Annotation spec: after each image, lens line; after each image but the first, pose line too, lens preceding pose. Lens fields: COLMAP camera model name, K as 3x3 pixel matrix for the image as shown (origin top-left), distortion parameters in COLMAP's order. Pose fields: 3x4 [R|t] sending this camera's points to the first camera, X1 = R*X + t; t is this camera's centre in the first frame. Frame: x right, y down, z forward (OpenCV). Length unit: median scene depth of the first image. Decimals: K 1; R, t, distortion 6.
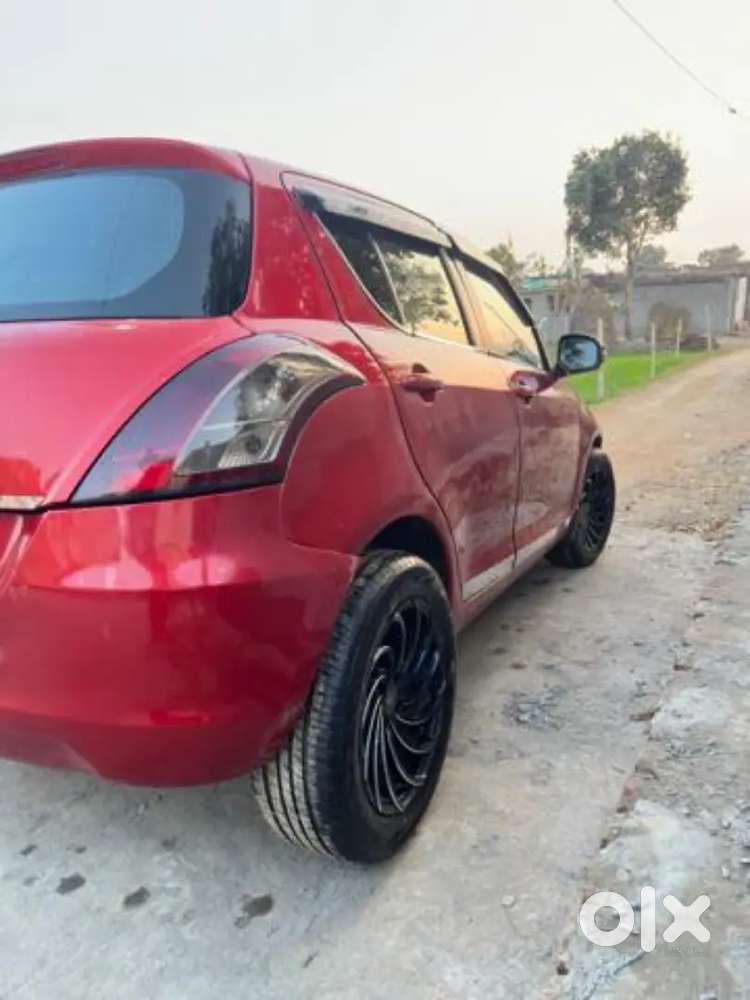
lens RADIAL K [[700.4, 0, 383.3], [0, 700.4, 497.8], [0, 0, 1]] dist [0.035672, -0.044466]
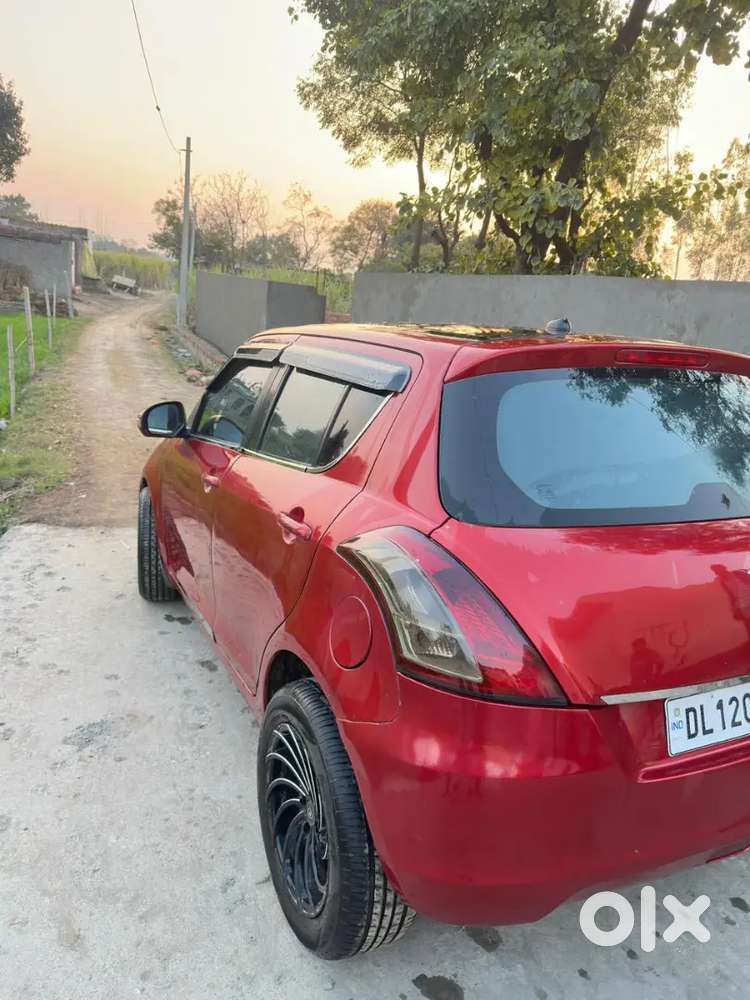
lens RADIAL K [[700.4, 0, 380.6], [0, 700.4, 500.7], [0, 0, 1]] dist [0.035672, -0.044466]
pose [[0.611451, -0.121235, 0.781940, -1.612687], [0.068740, 0.992596, 0.100143, -0.362664], [-0.788291, -0.007482, 0.615257, 0.625725]]
